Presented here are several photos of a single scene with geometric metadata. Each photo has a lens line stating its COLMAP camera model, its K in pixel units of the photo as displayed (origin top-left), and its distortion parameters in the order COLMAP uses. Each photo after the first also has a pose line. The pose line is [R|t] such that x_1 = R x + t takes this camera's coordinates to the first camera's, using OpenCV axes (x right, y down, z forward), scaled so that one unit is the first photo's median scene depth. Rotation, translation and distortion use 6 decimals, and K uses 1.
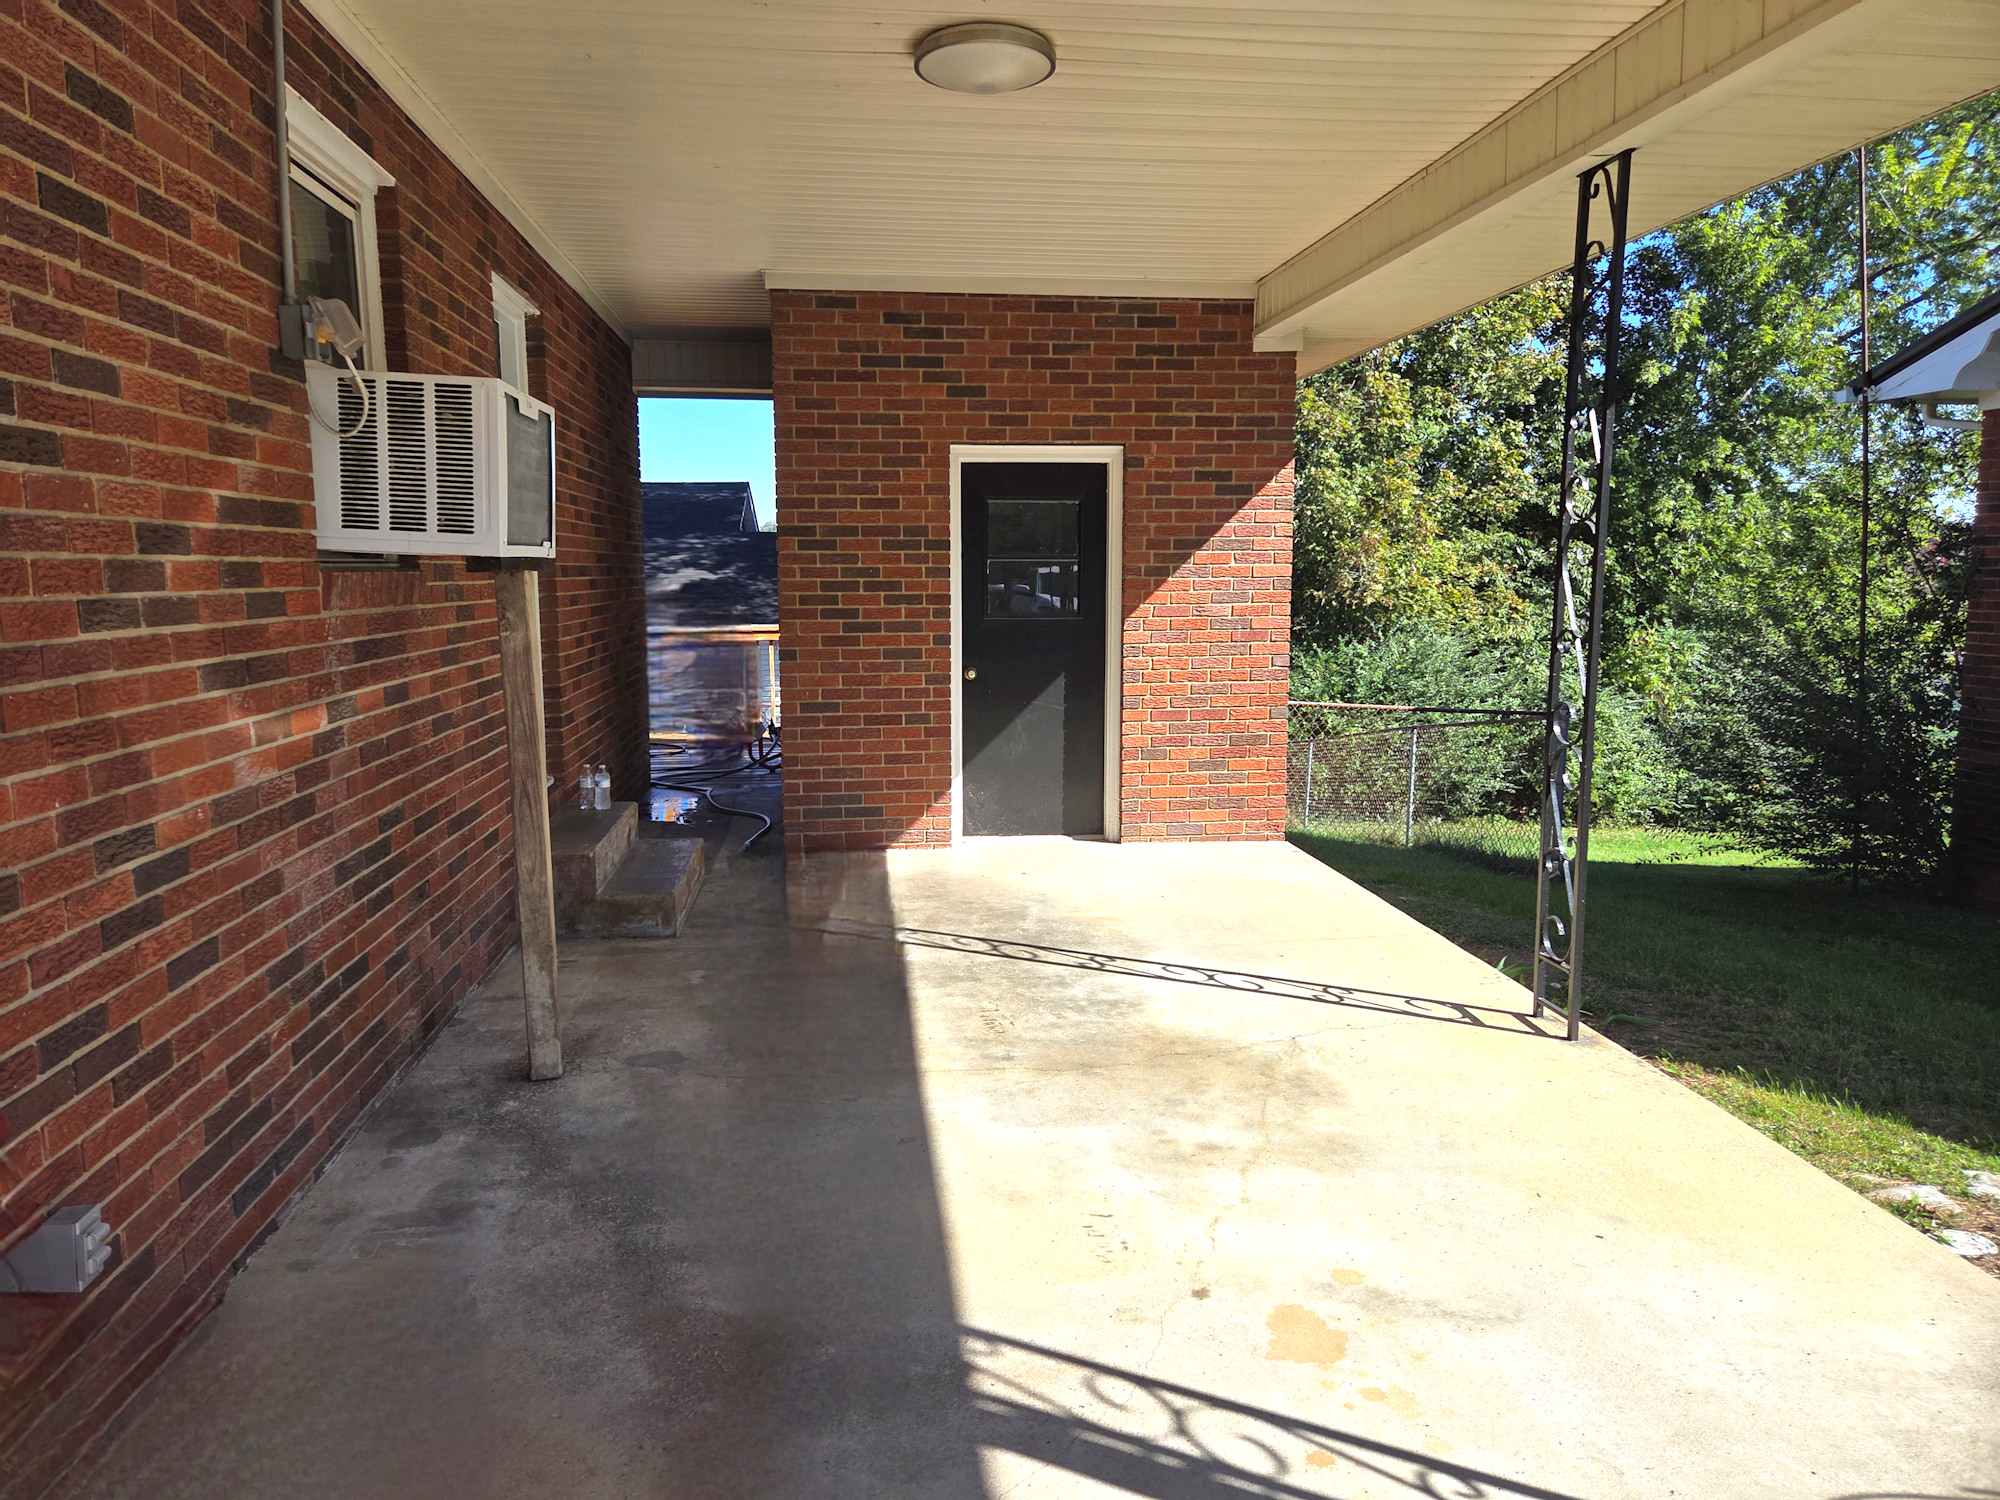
lens RADIAL K [[1311.2, 0, 1000.0], [0, 1311.2, 750.0], [0, 0, 1]] dist [0.049949, -0.035529]
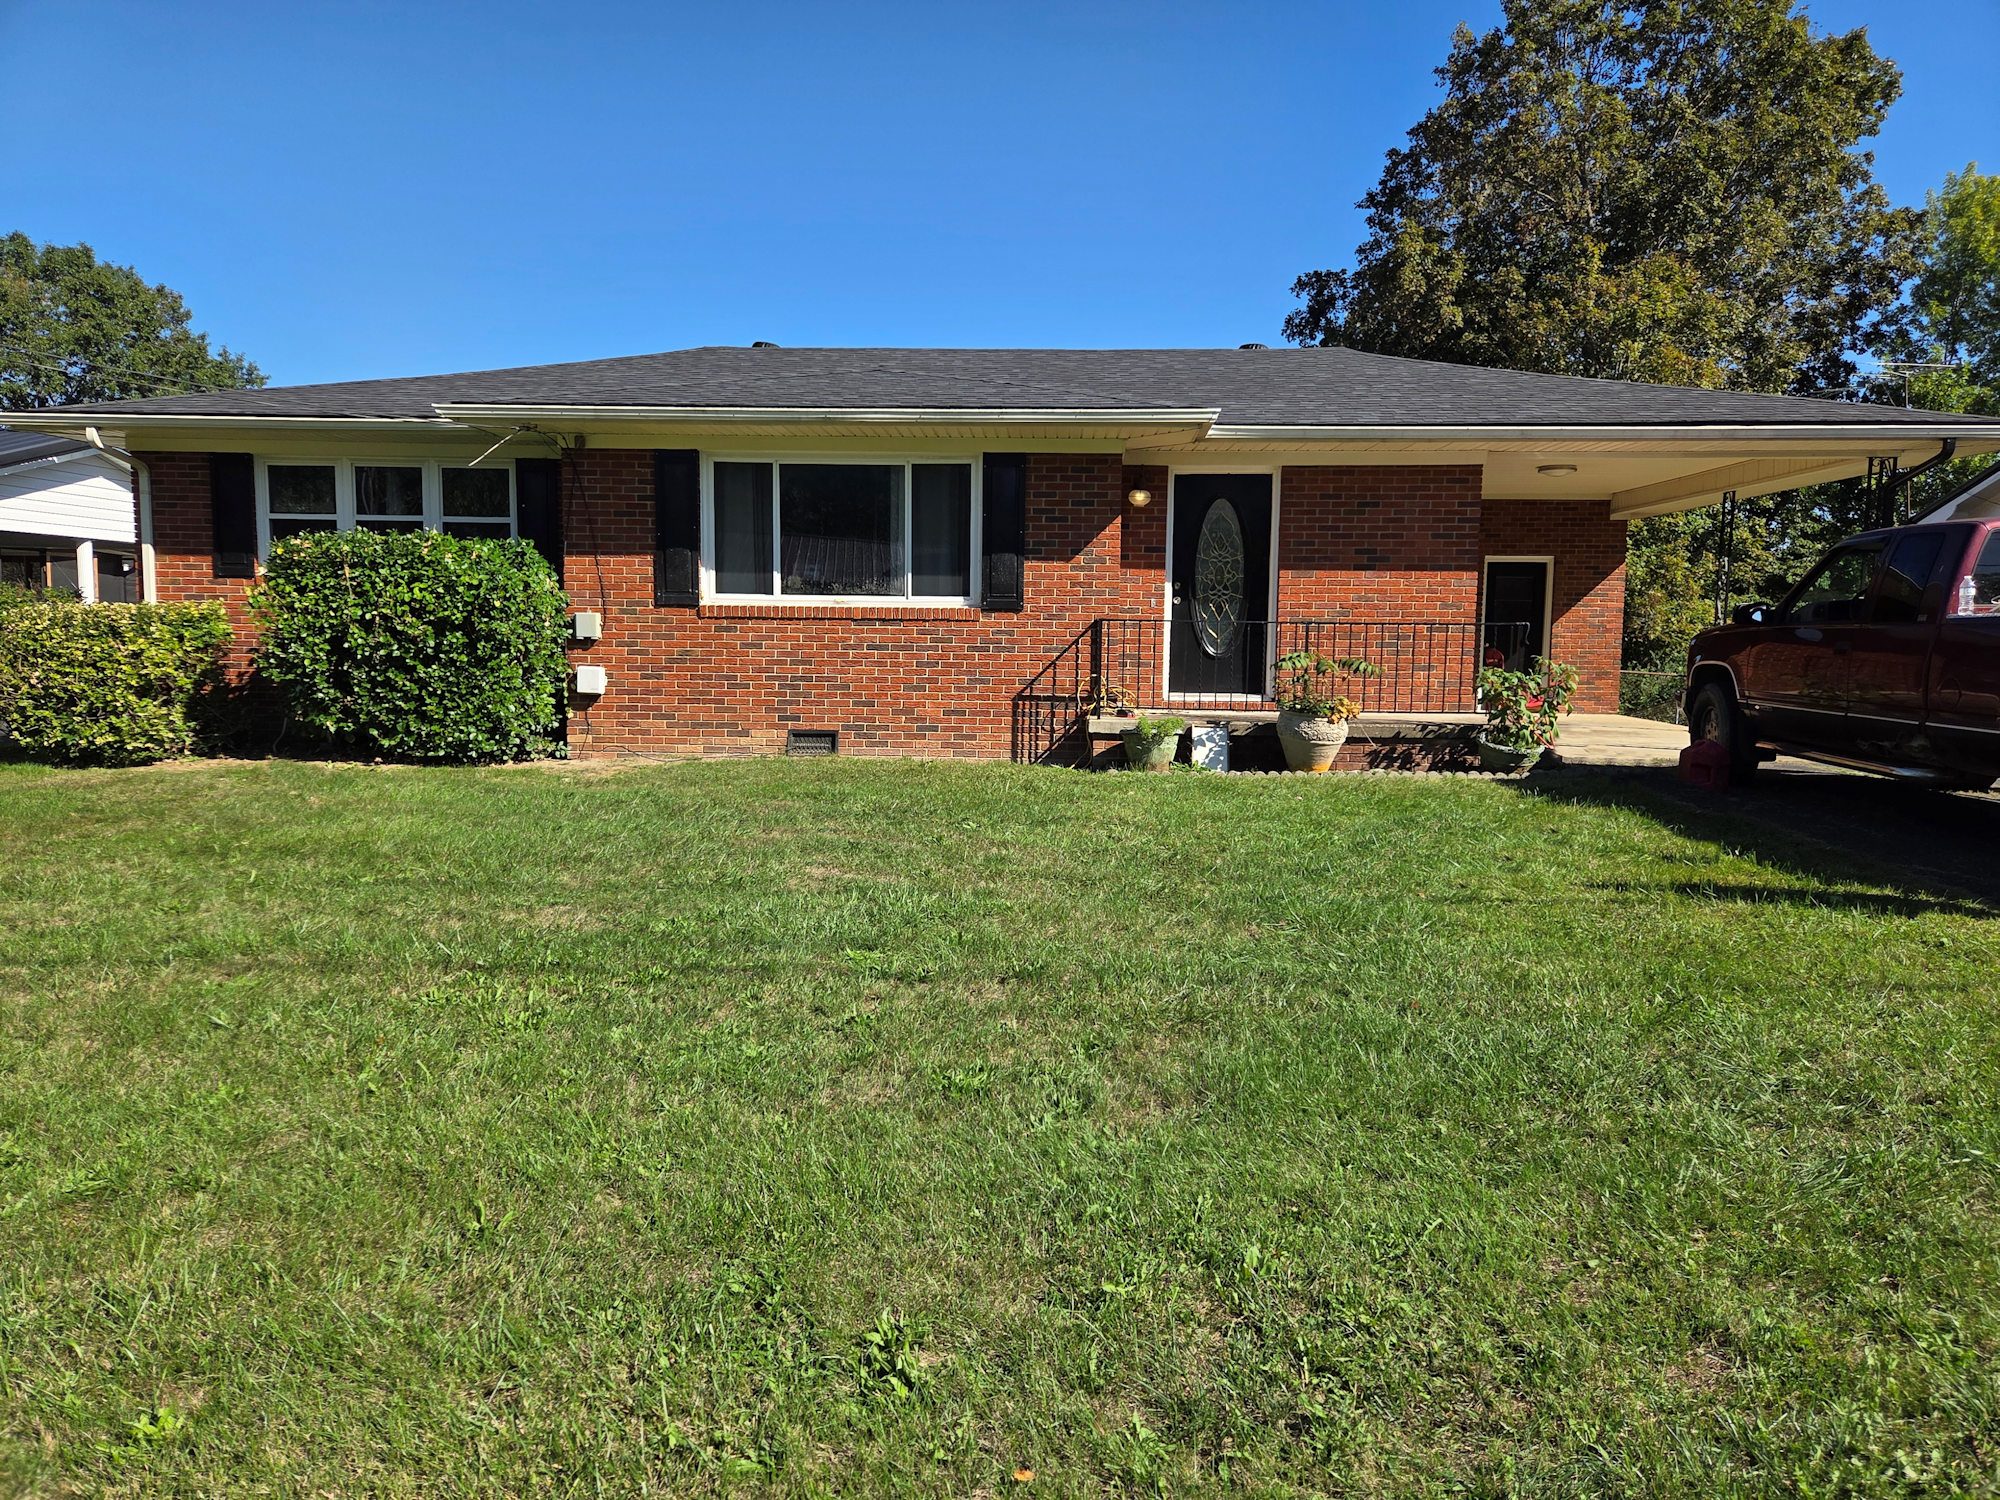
lens RADIAL K [[1349.6, 0, 1004.1], [0, 1349.6, 759.3], [0, 0, 1]] dist [-0.003580, -0.002199]
pose [[0.985219, 0.027497, -0.169081, -0.205950], [-0.034451, 0.998671, -0.038332, 0.122237], [0.167802, 0.043591, 0.984857, -0.709175]]
